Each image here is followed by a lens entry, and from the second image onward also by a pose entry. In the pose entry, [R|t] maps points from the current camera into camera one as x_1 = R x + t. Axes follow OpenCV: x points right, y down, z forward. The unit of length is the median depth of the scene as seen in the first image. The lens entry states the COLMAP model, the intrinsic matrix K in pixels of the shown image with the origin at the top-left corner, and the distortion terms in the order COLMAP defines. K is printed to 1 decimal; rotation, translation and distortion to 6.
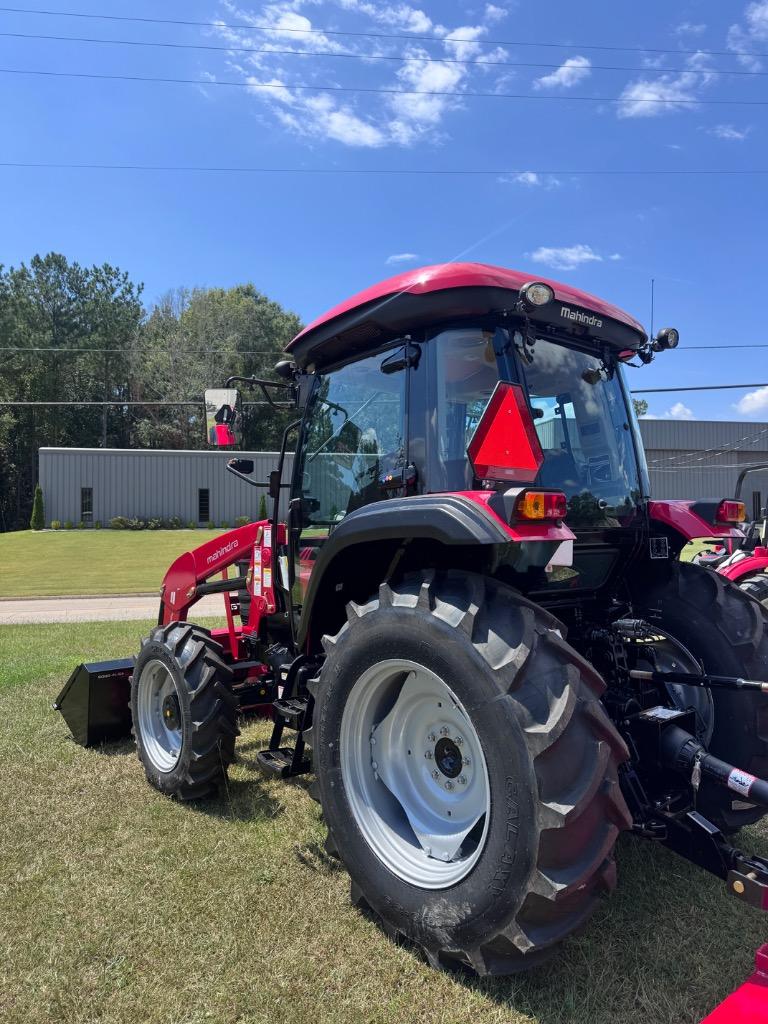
lens RADIAL K [[738.5, 0, 384.0], [0, 738.5, 512.0], [0, 0, 1]] dist [0.080365, -0.000264]
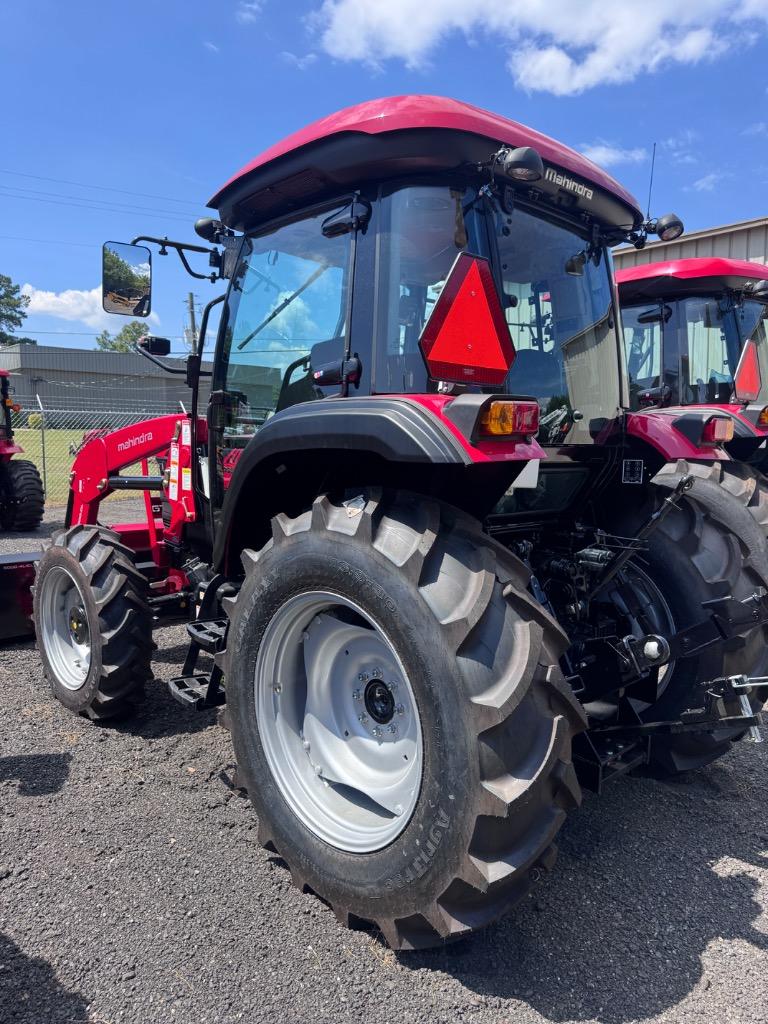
lens RADIAL K [[738.5, 0, 384.0], [0, 738.5, 512.0], [0, 0, 1]] dist [0.080365, -0.000264]
pose [[0.996574, 0.037982, 0.073472, 0.014113], [-0.048206, 0.988576, 0.142806, -0.012118], [-0.067209, -0.145859, 0.987020, 0.145597]]
